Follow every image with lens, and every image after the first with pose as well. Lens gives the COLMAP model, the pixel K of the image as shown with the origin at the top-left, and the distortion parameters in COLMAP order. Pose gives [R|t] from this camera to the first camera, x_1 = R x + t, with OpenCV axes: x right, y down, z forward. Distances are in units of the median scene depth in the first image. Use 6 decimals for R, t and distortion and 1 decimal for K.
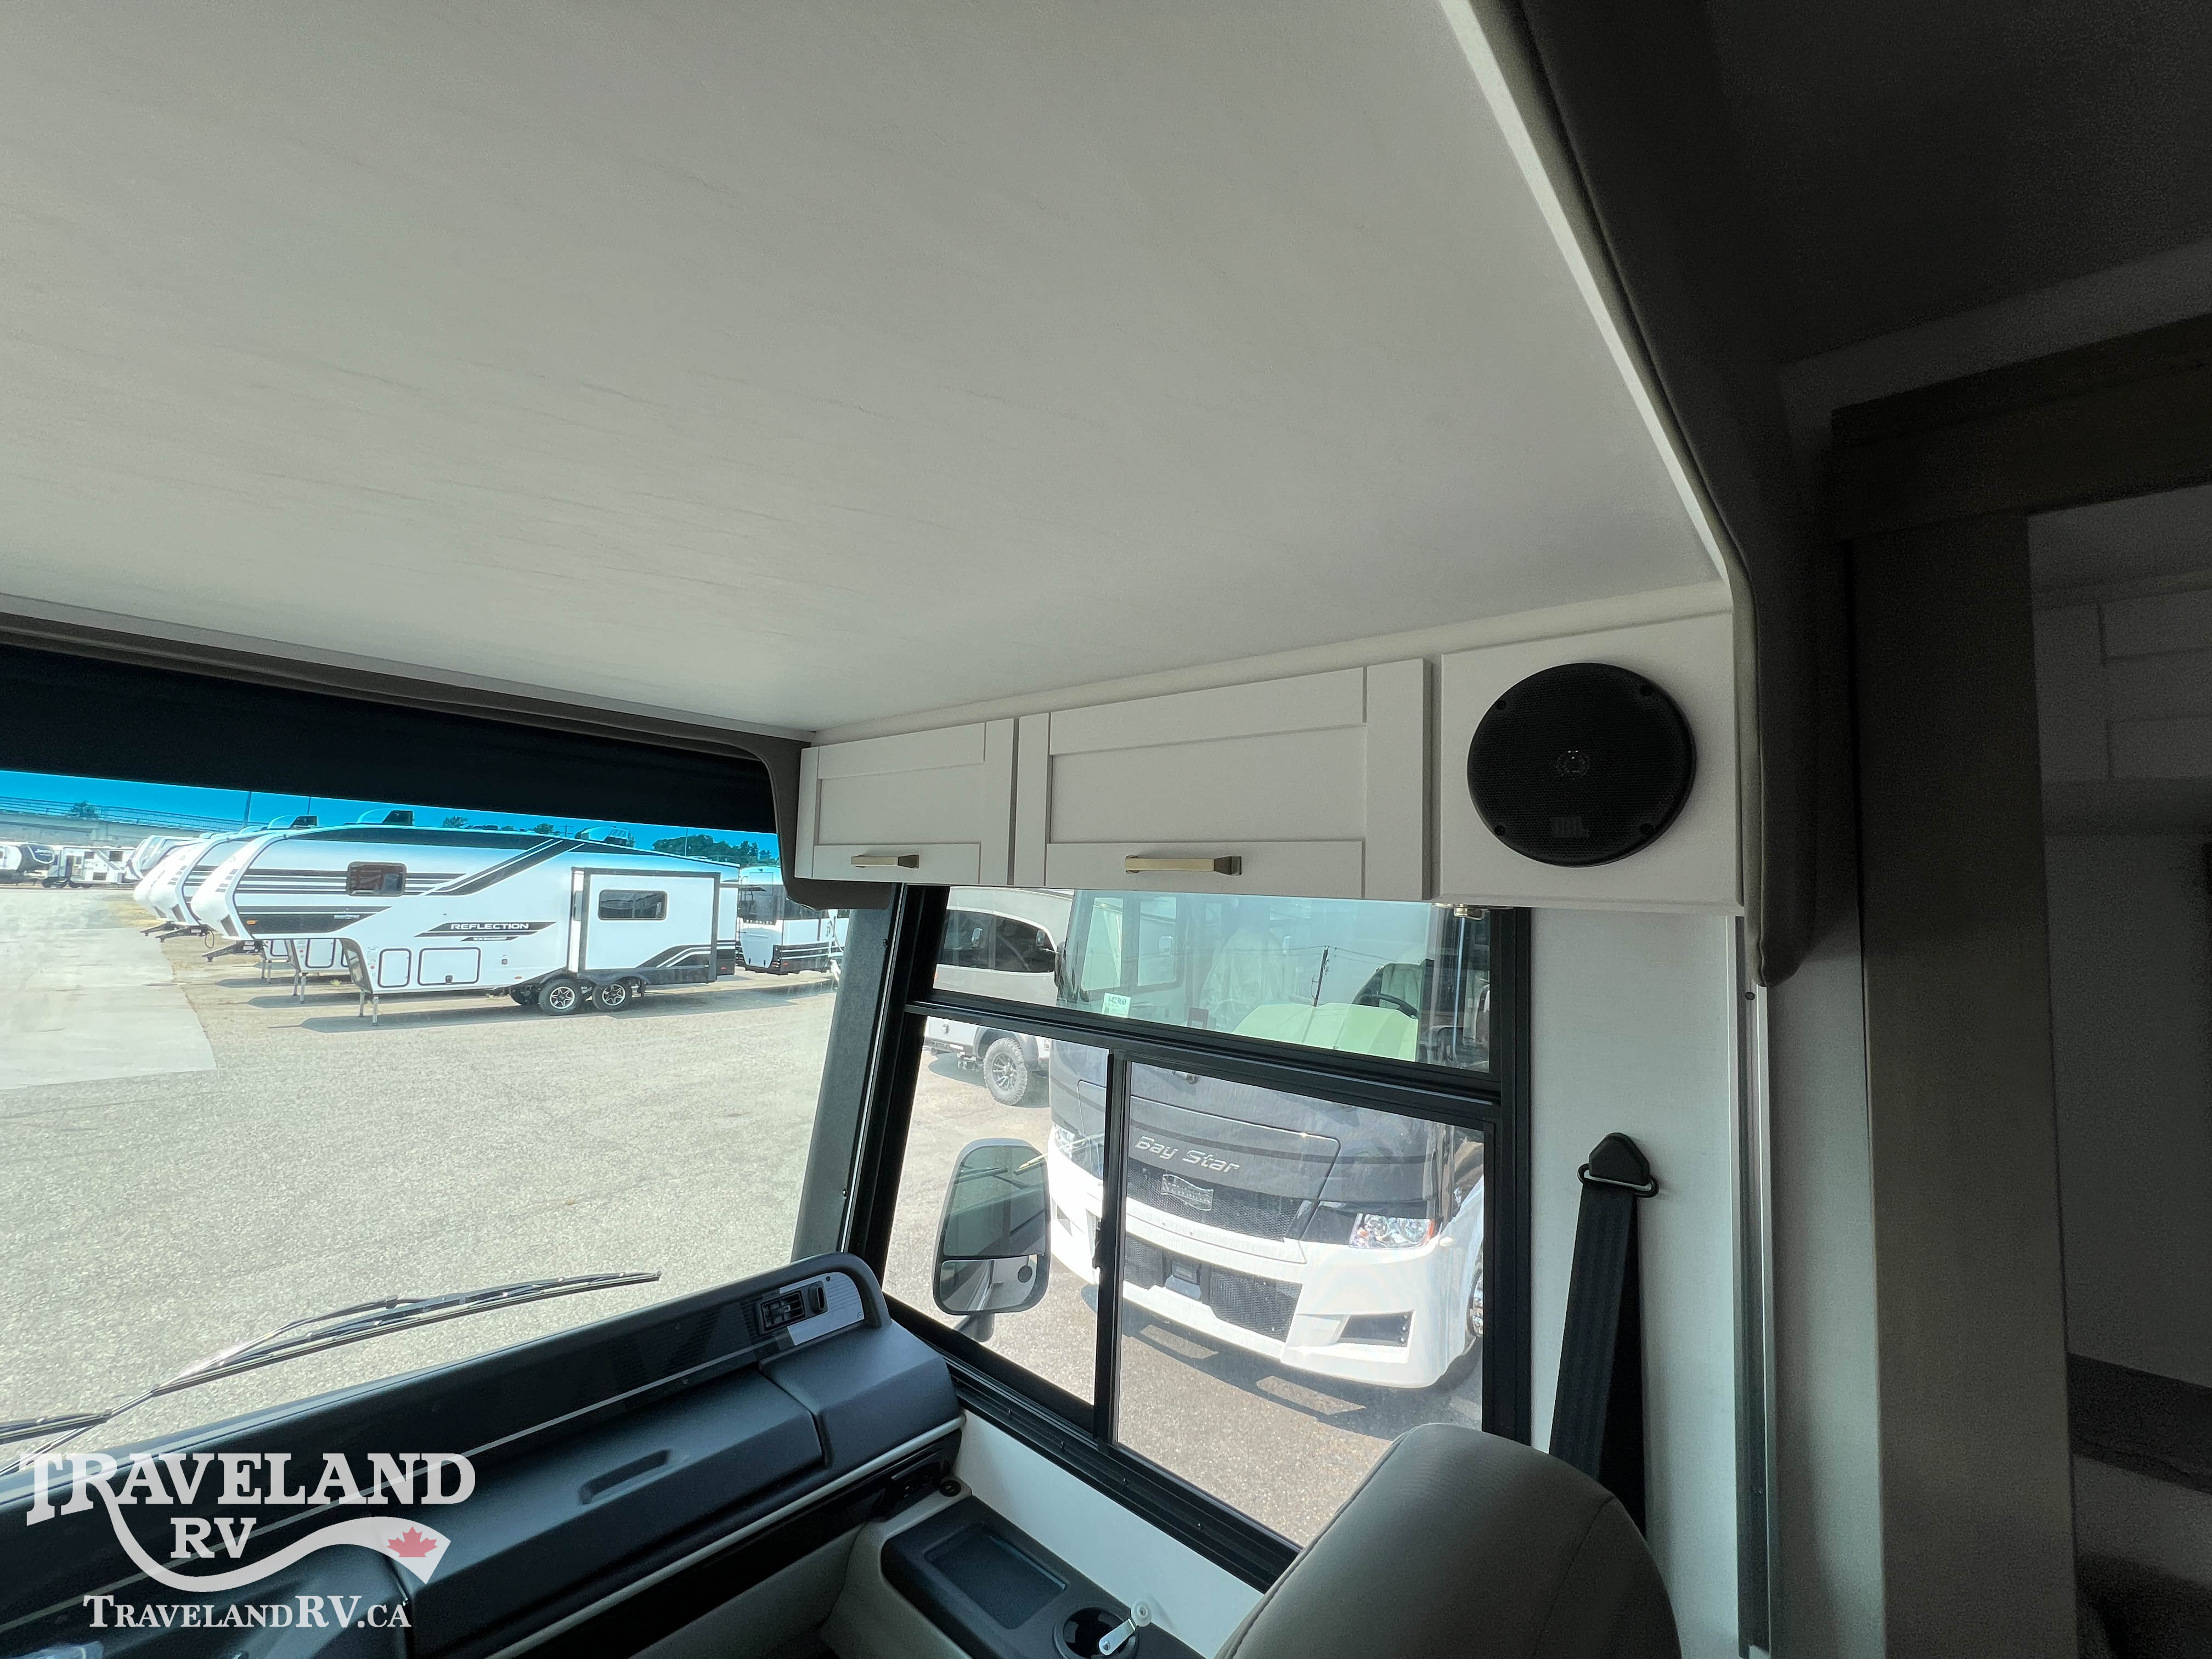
lens RADIAL K [[884.9, 0, 1104.9], [0, 884.9, 827.9], [0, 0, 1]] dist [-0.002282, 0.000328]
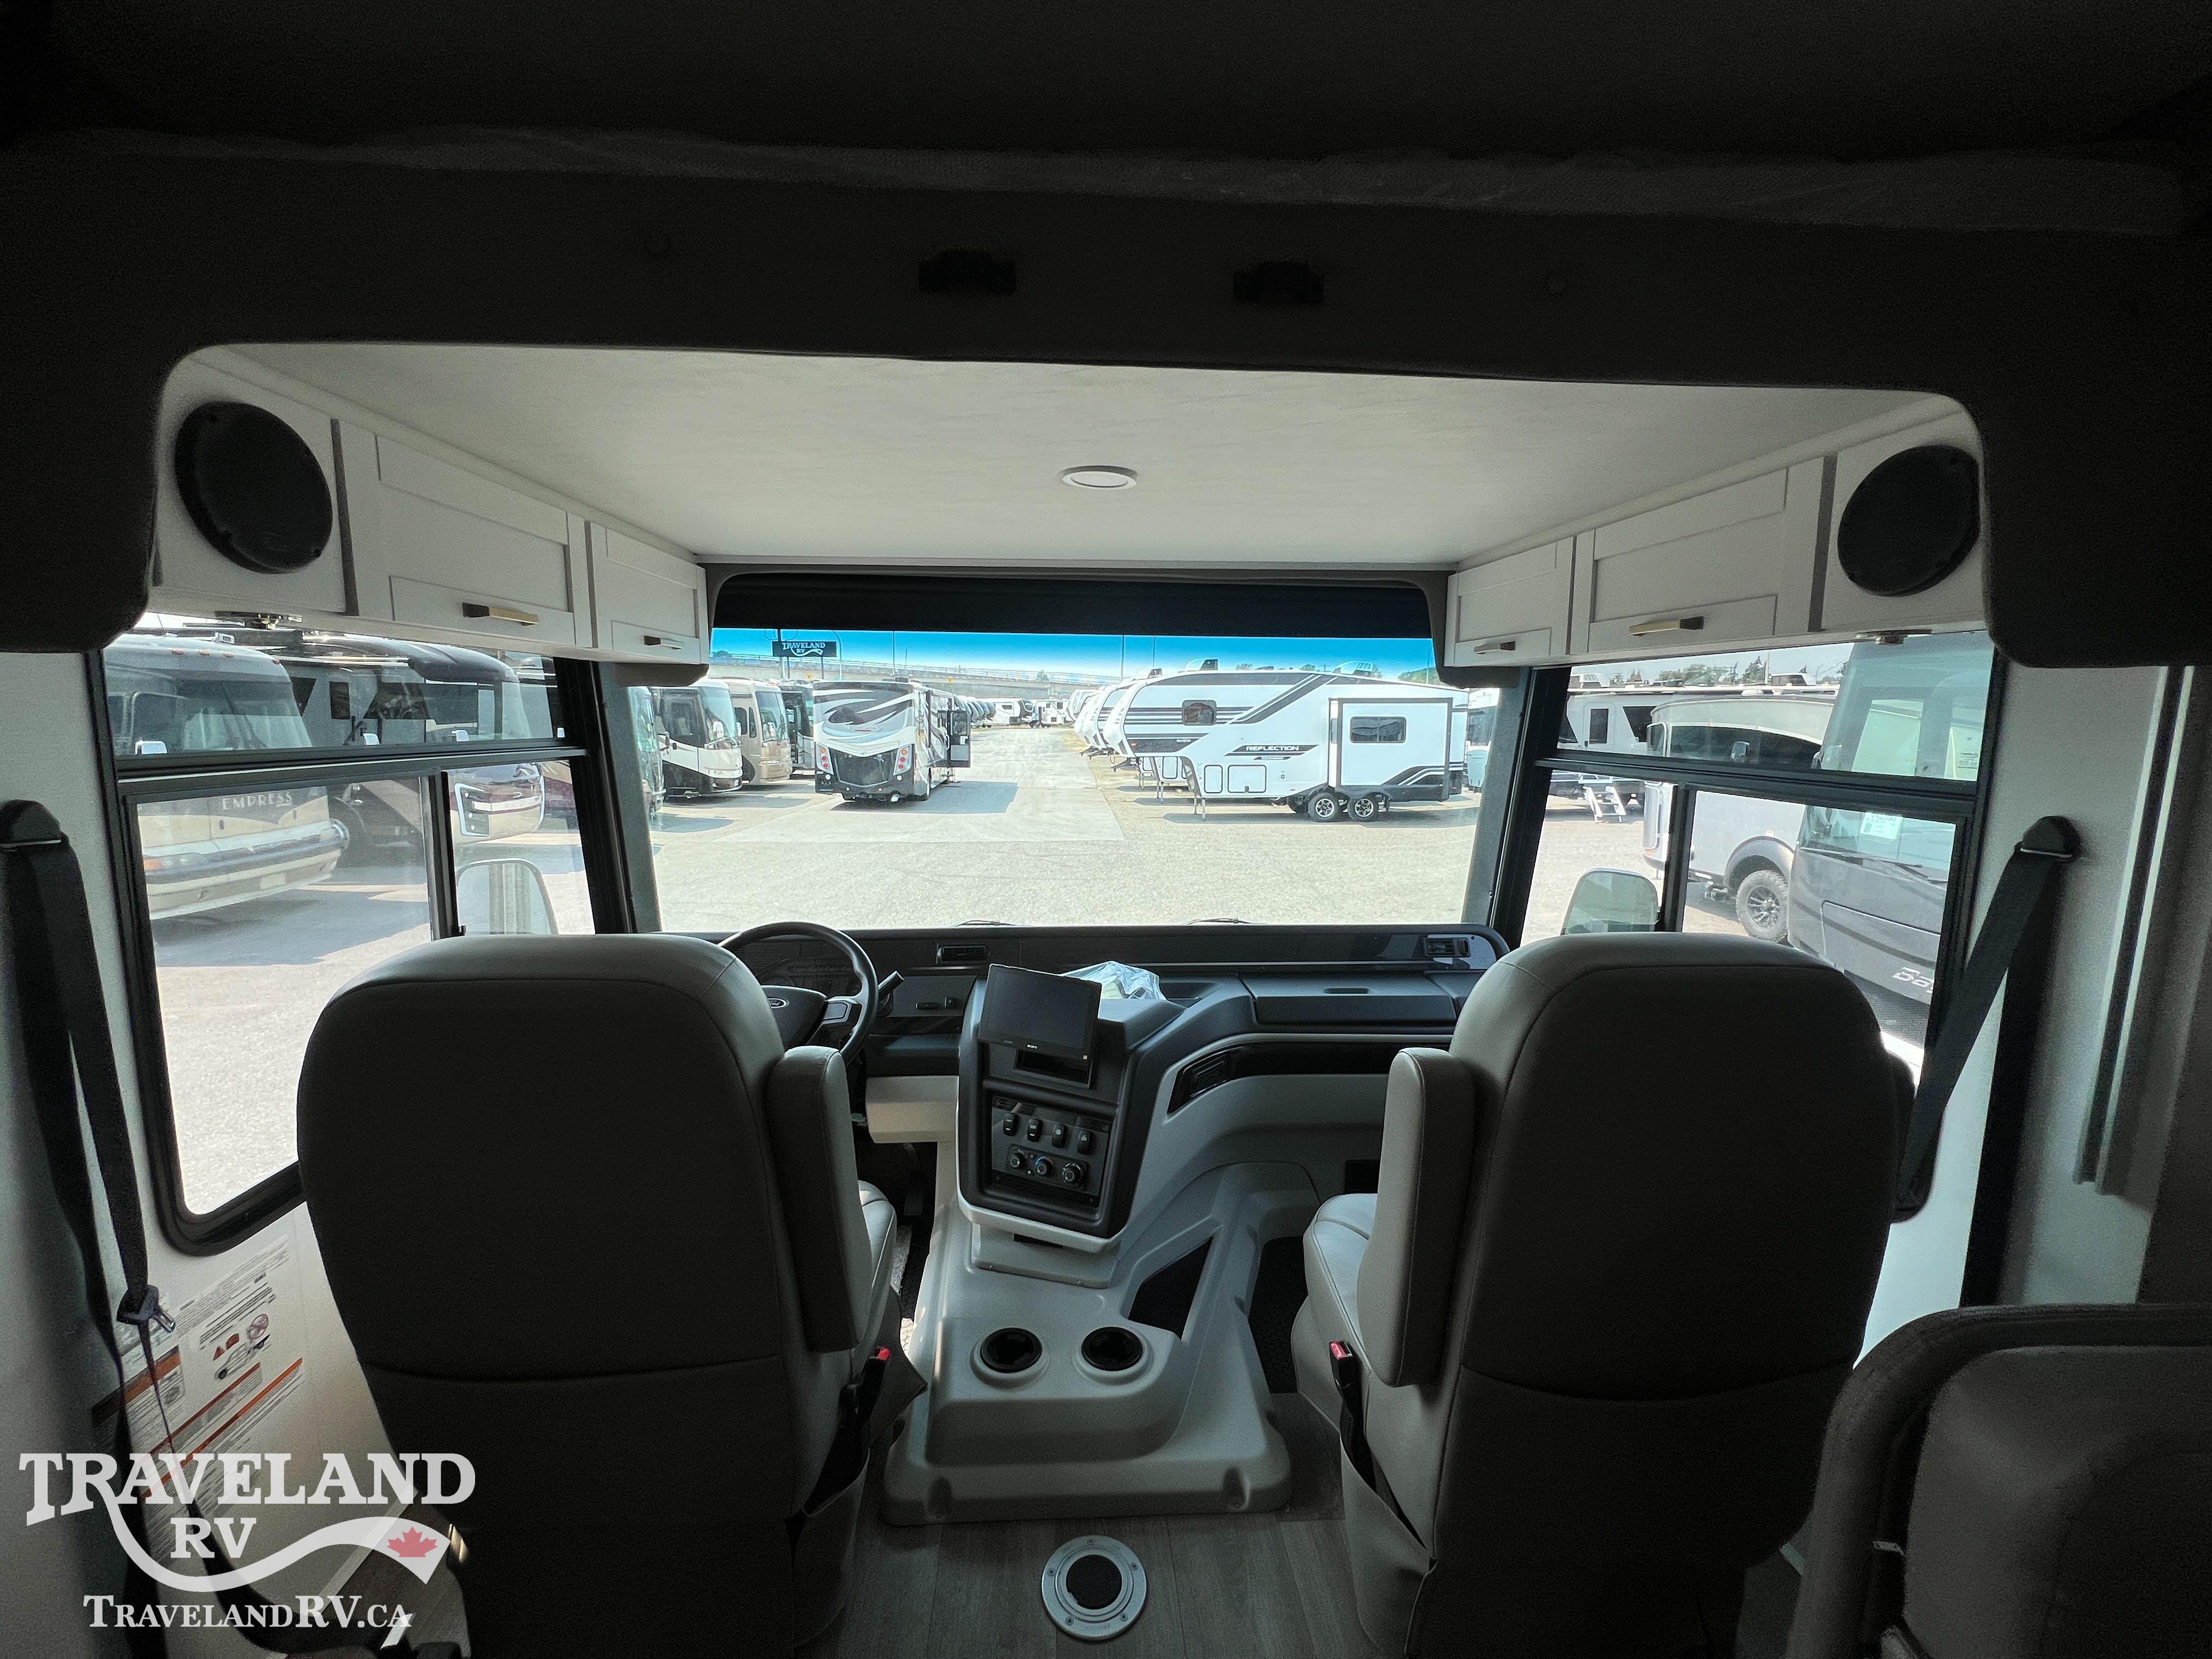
lens RADIAL K [[884.9, 0, 1103.1], [0, 884.9, 828.7], [0, 0, 1]] dist [-0.002282, 0.000328]
pose [[0.701767, 0.064032, -0.709523, 0.044136], [0.073432, 0.984146, 0.161446, 0.005899], [0.708611, -0.165399, 0.685939, -0.064971]]
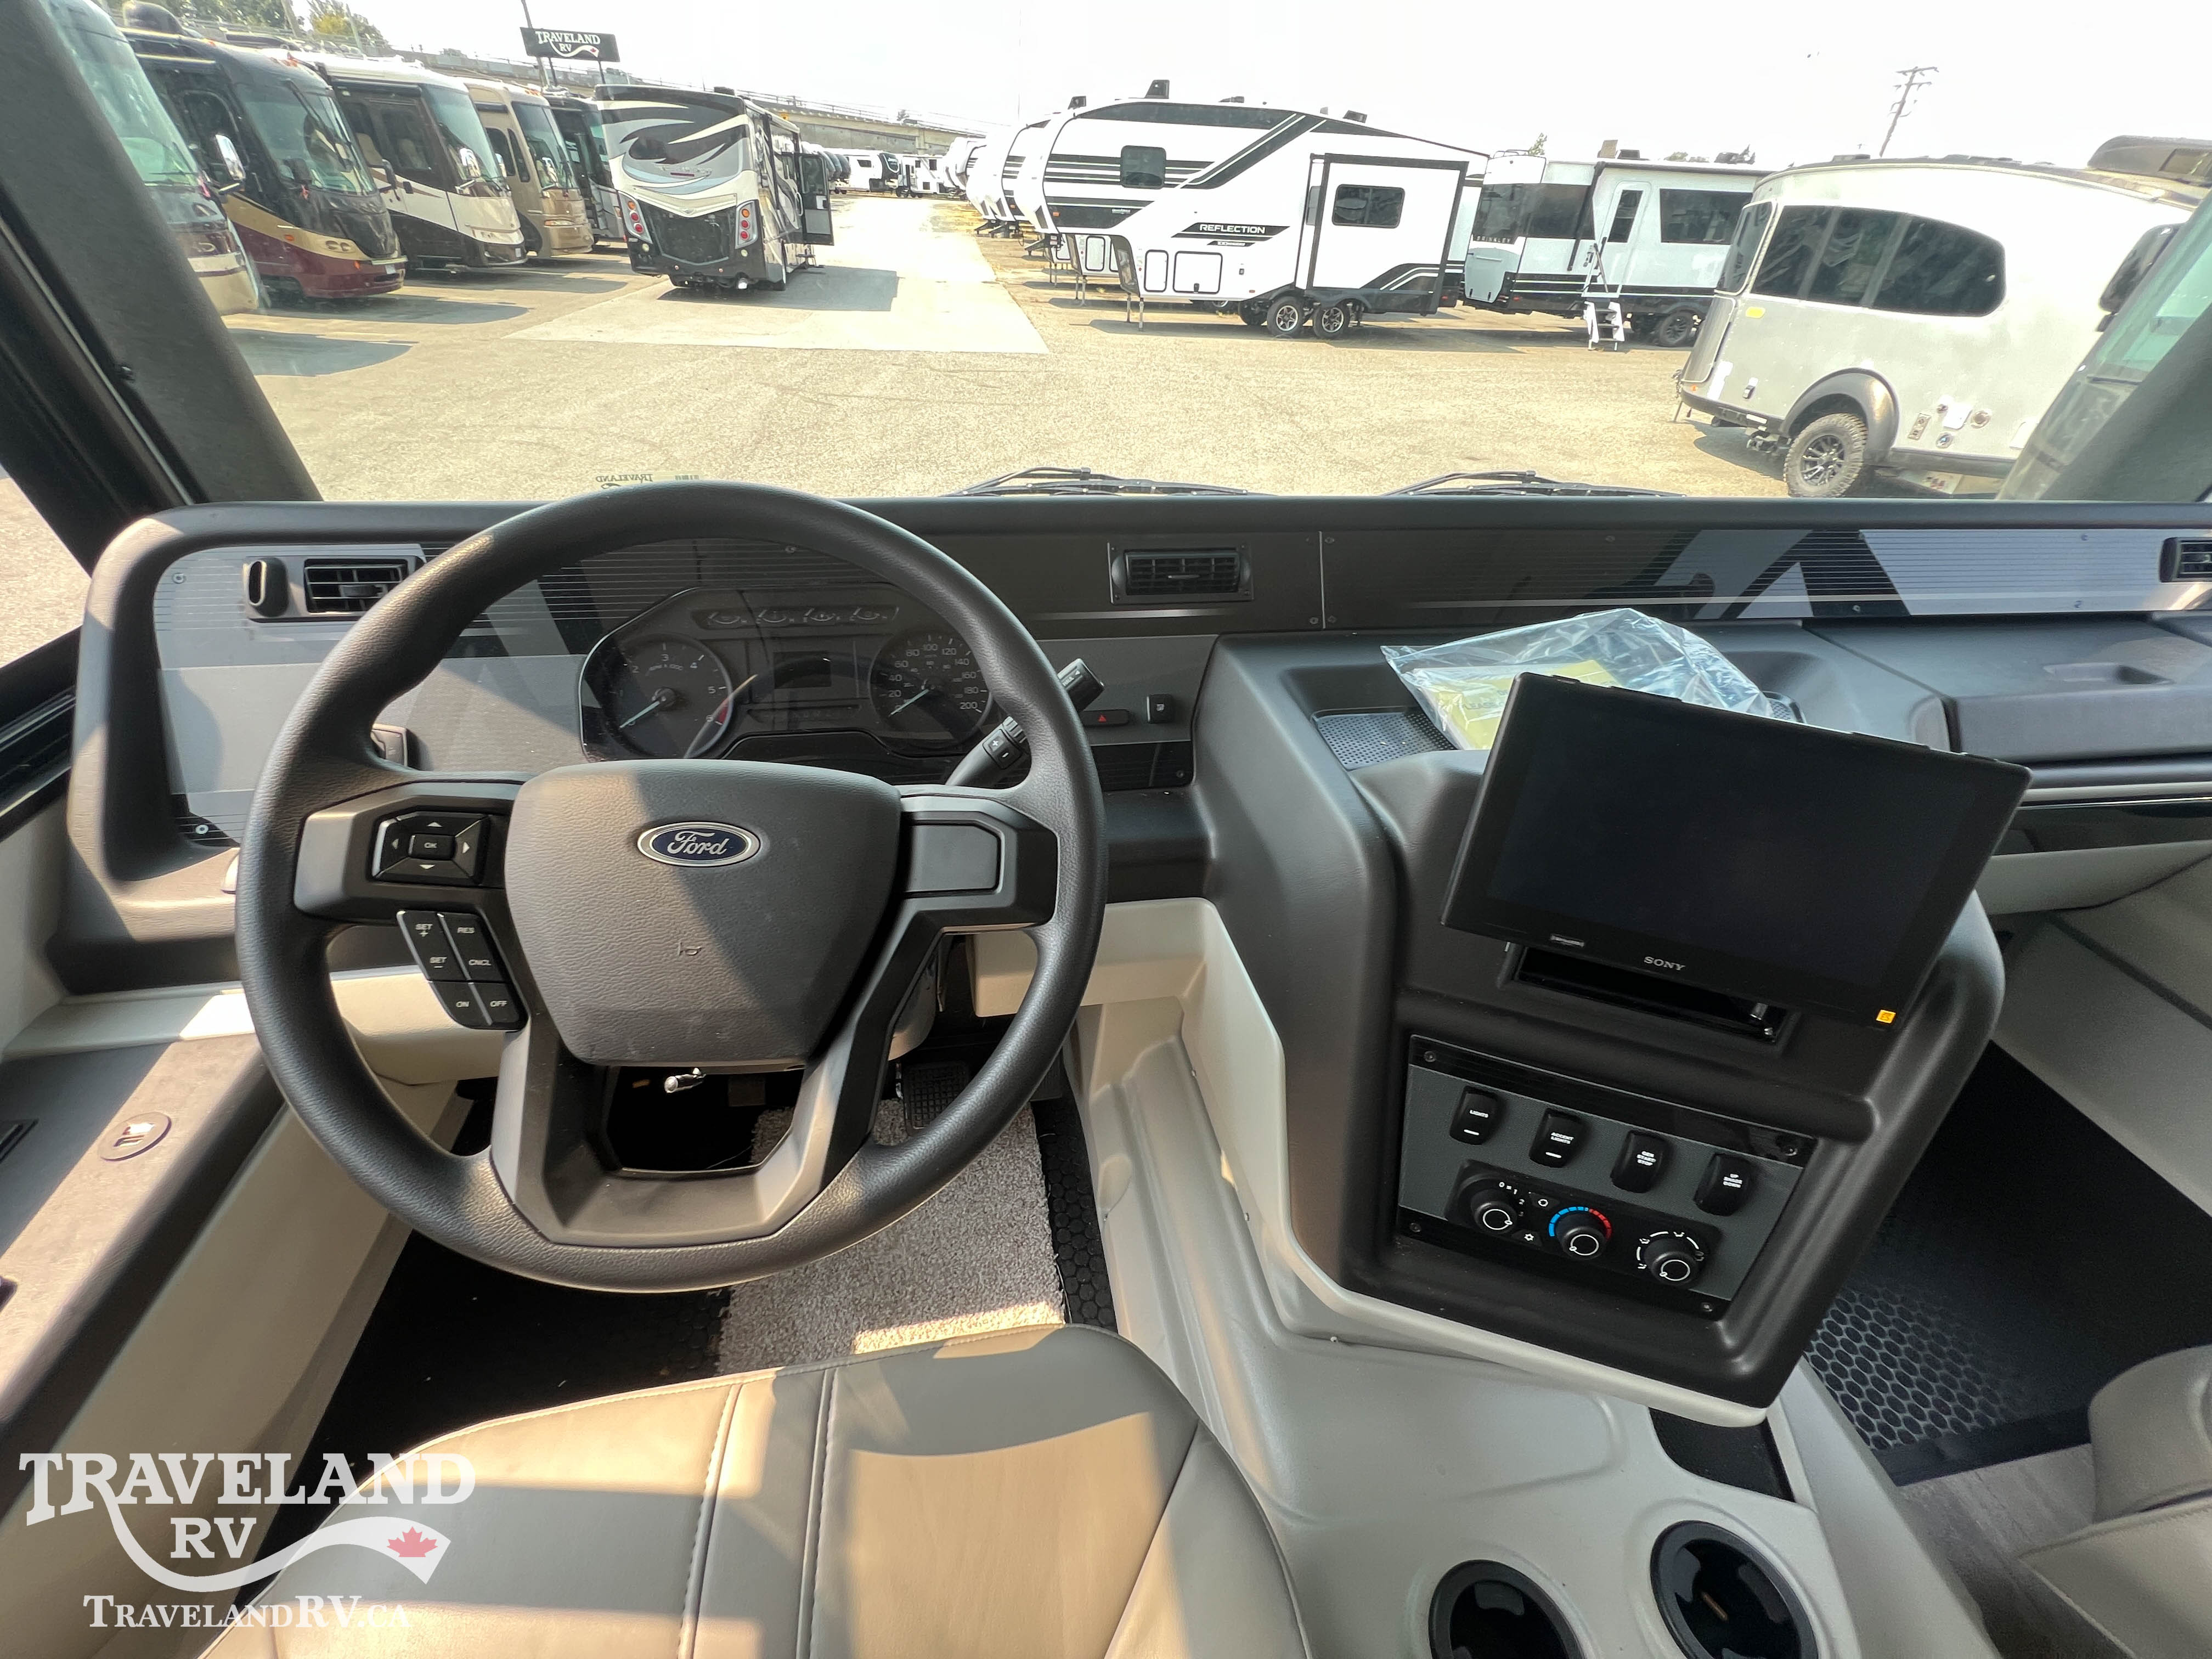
lens RADIAL K [[884.9, 0, 1104.5], [0, 884.9, 828.1], [0, 0, 1]] dist [-0.002282, 0.000328]
pose [[0.776423, 0.373819, -0.507372, -0.084780], [0.025008, 0.786173, 0.617501, 0.036221], [0.629716, -0.492130, 0.601054, -0.010811]]
